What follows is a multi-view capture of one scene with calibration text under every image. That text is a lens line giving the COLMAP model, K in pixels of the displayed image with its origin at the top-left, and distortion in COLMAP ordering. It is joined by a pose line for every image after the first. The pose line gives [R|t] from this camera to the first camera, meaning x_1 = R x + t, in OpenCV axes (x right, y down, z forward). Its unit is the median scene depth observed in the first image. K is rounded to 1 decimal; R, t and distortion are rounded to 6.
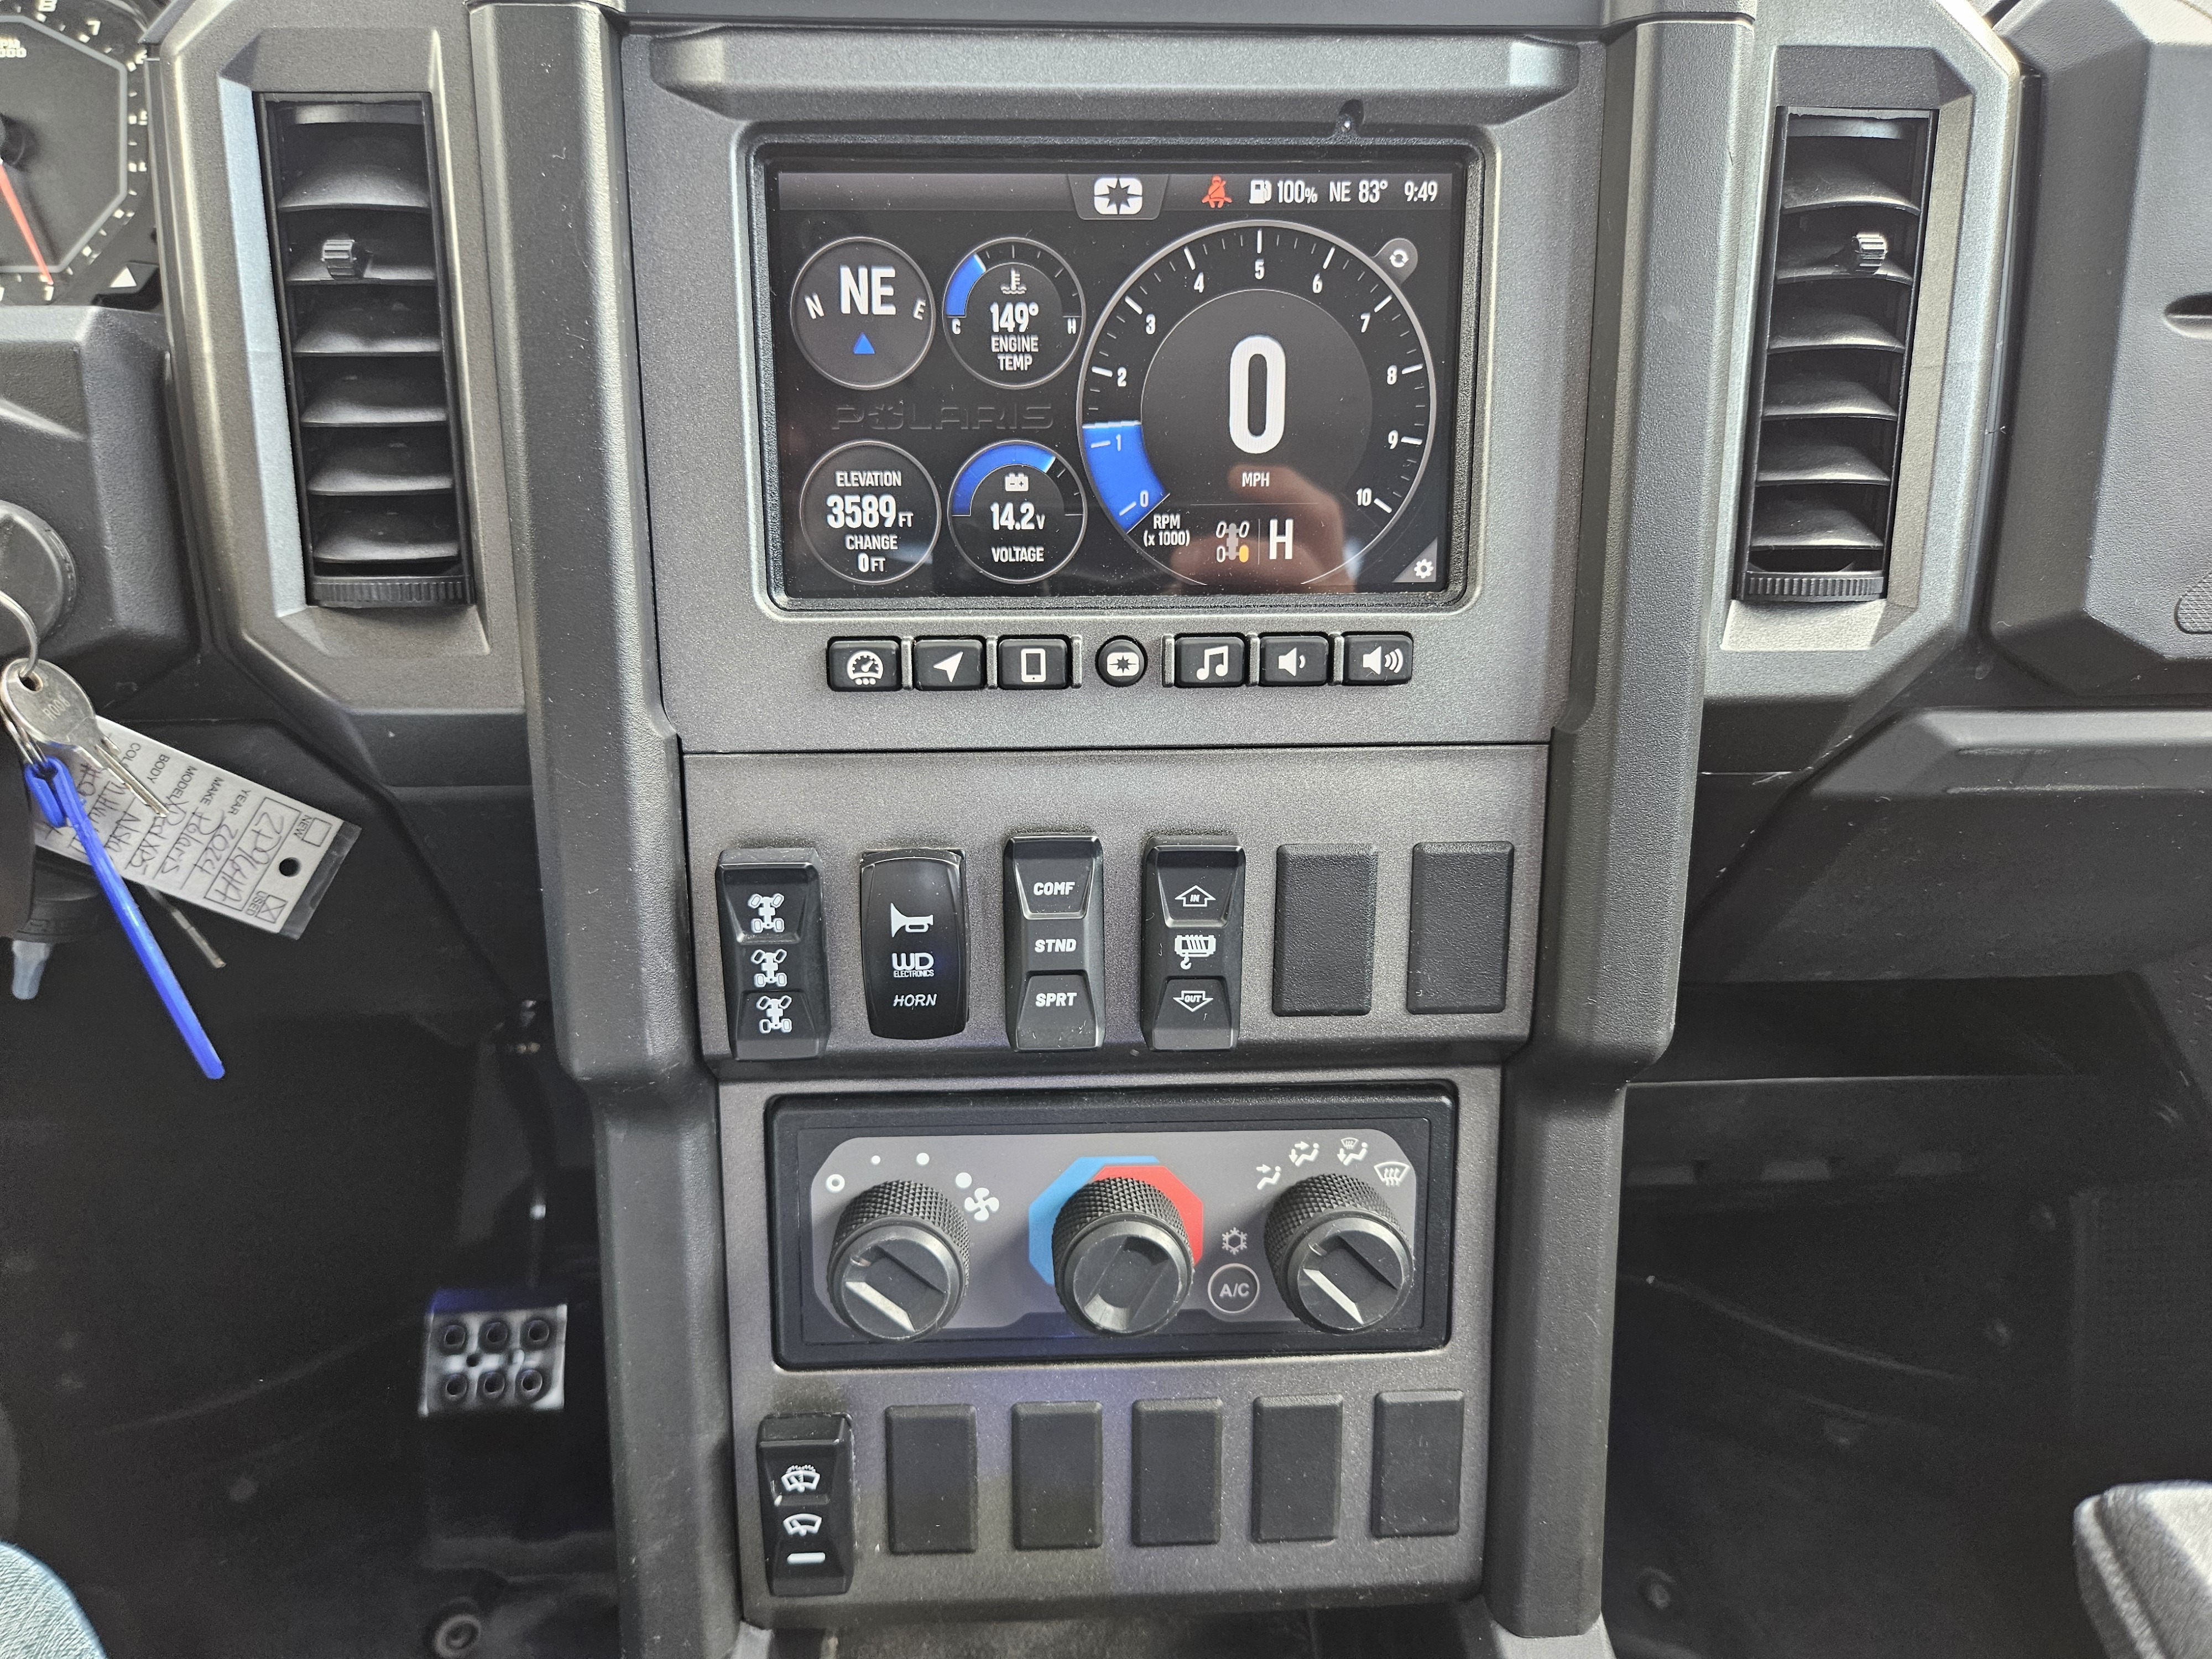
lens RADIAL K [[1496.4, 0, 1090.1], [0, 1496.4, 843.5], [0, 0, 1]] dist [0.065608, -0.077642]
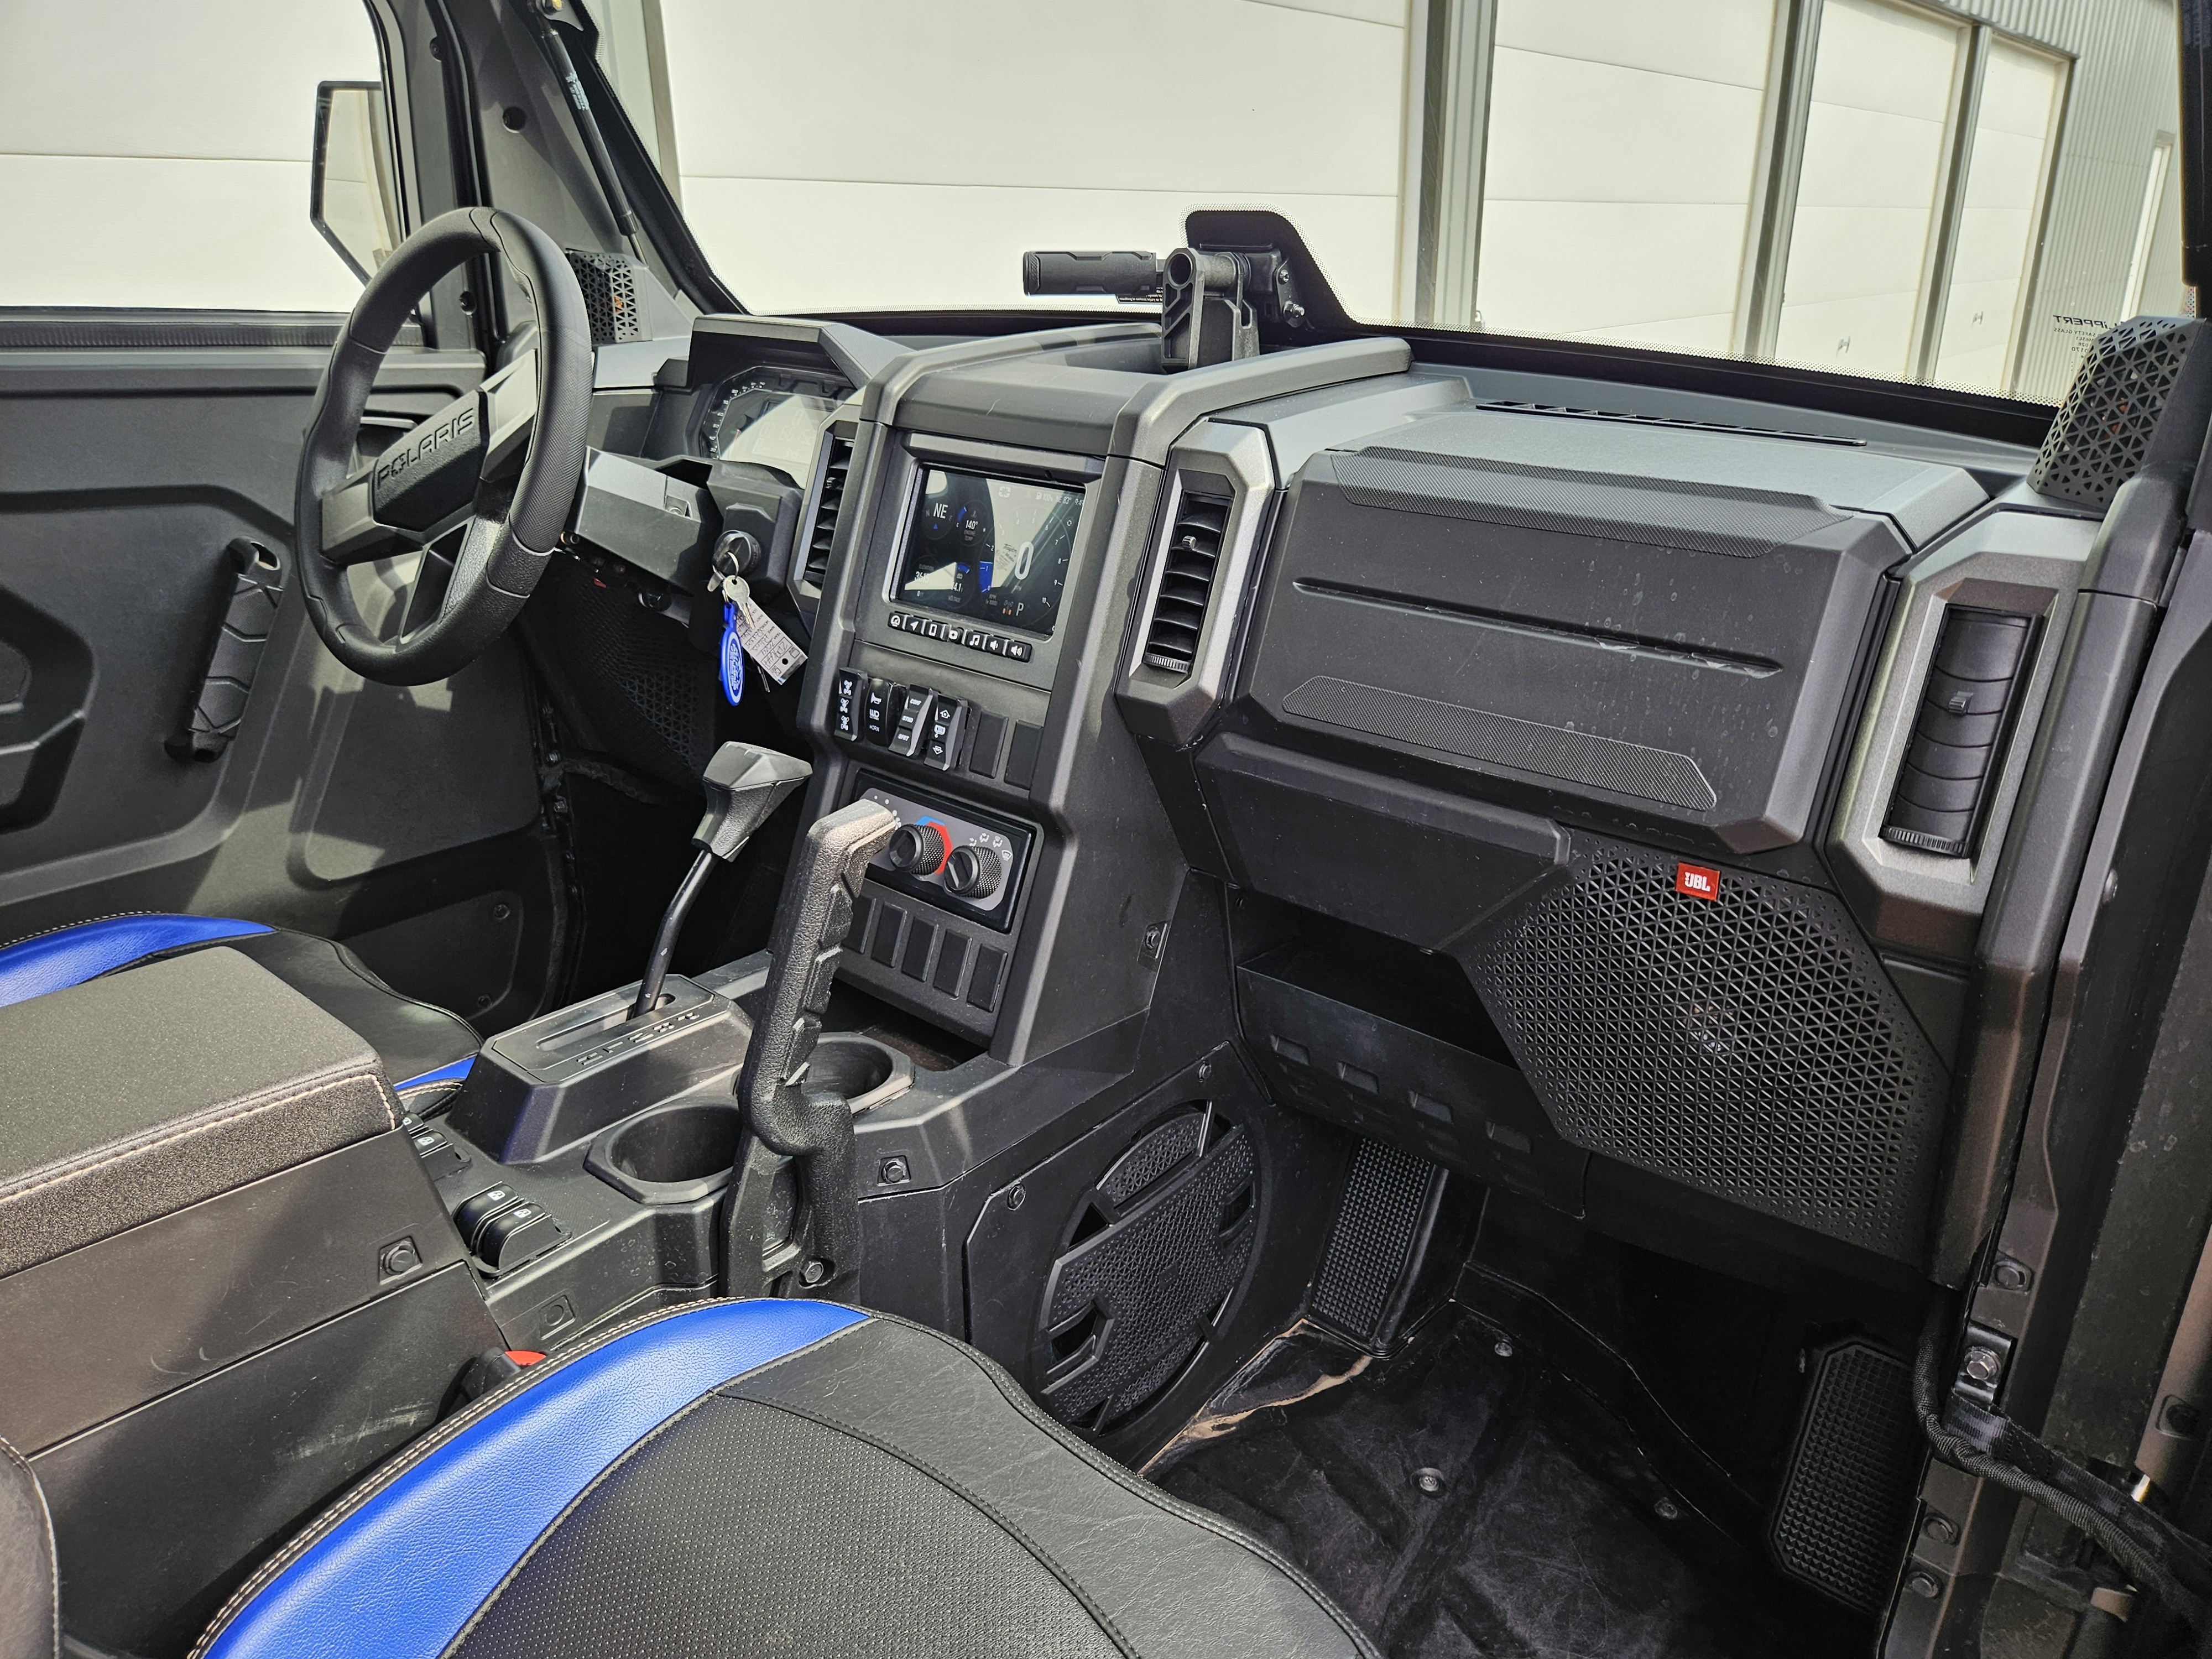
lens RADIAL K [[1495.6, 0, 1112.0], [0, 1495.6, 820.5], [0, 0, 1]] dist [0.062686, -0.059464]
pose [[0.735005, 0.251038, -0.629880, 2.183239], [-0.370576, 0.926656, -0.063107, 0.288886], [0.567839, 0.279802, 0.774125, -1.013673]]
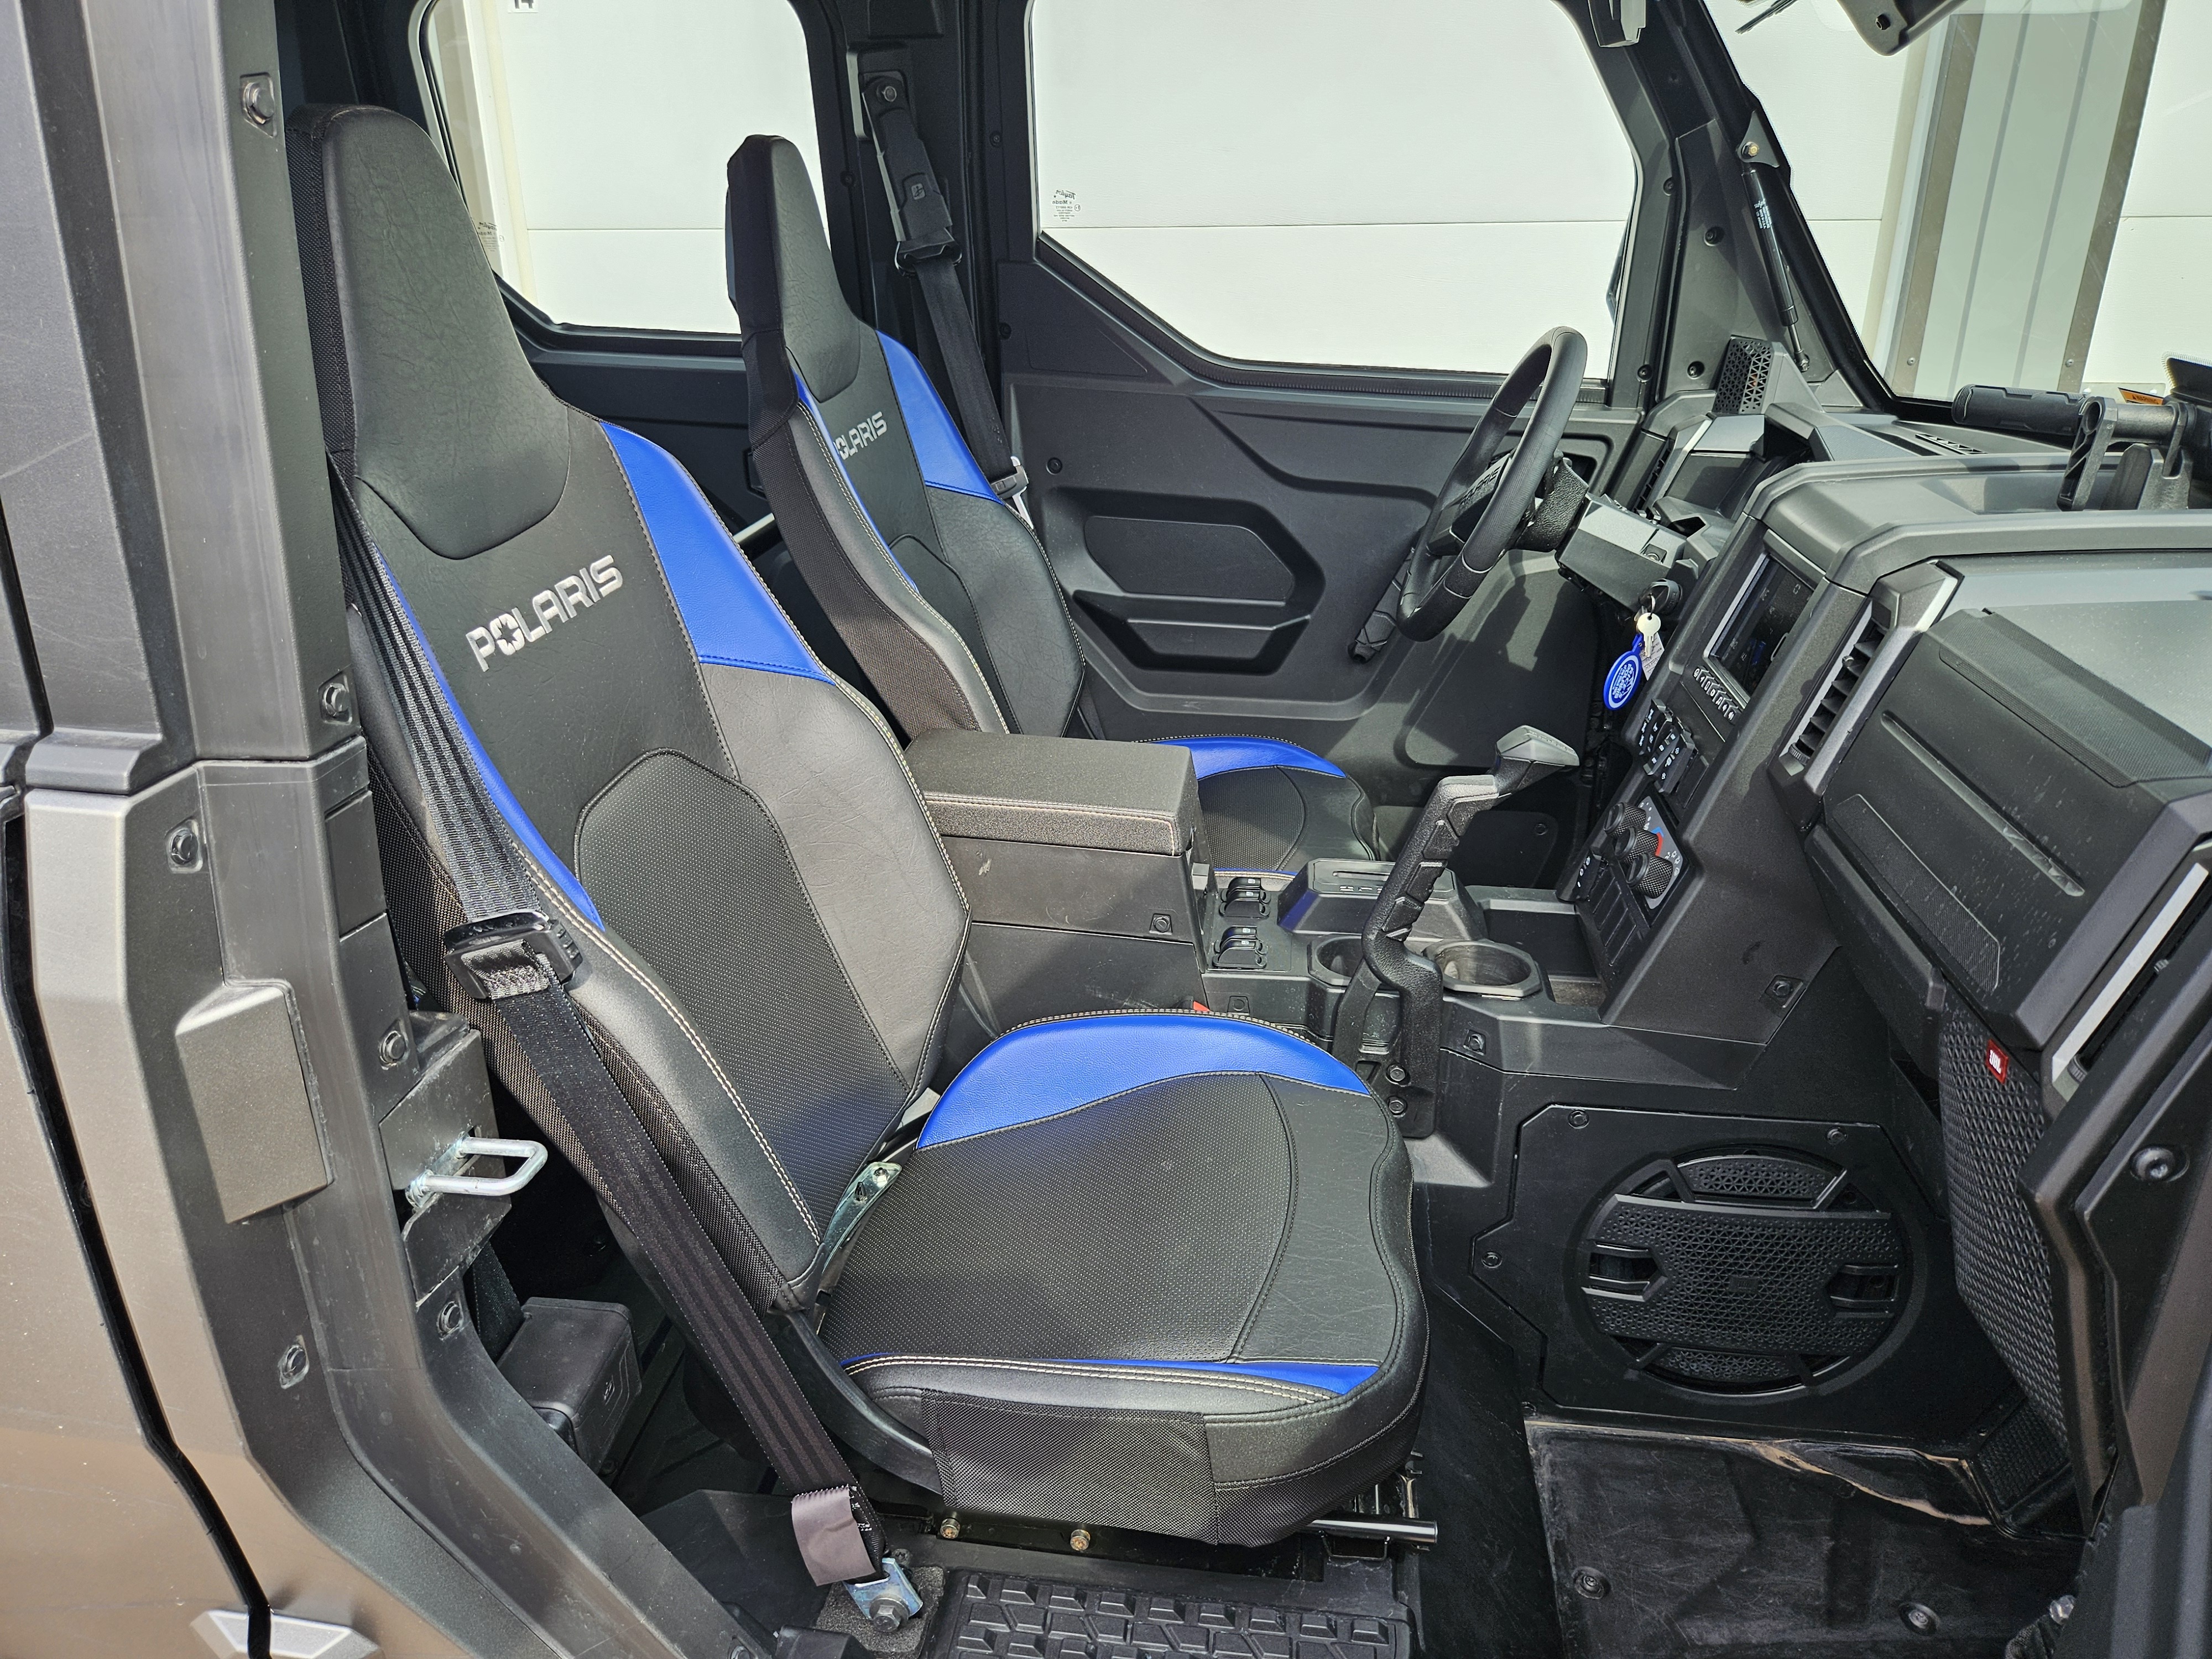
lens RADIAL K [[1495.6, 0, 1112.0], [0, 1495.6, 820.5], [0, 0, 1]] dist [0.062686, -0.059464]
pose [[-0.160601, 0.379591, -0.911108, 3.722761], [-0.529890, 0.745627, 0.404050, -0.603981], [0.832721, 0.547678, 0.081393, -0.358537]]
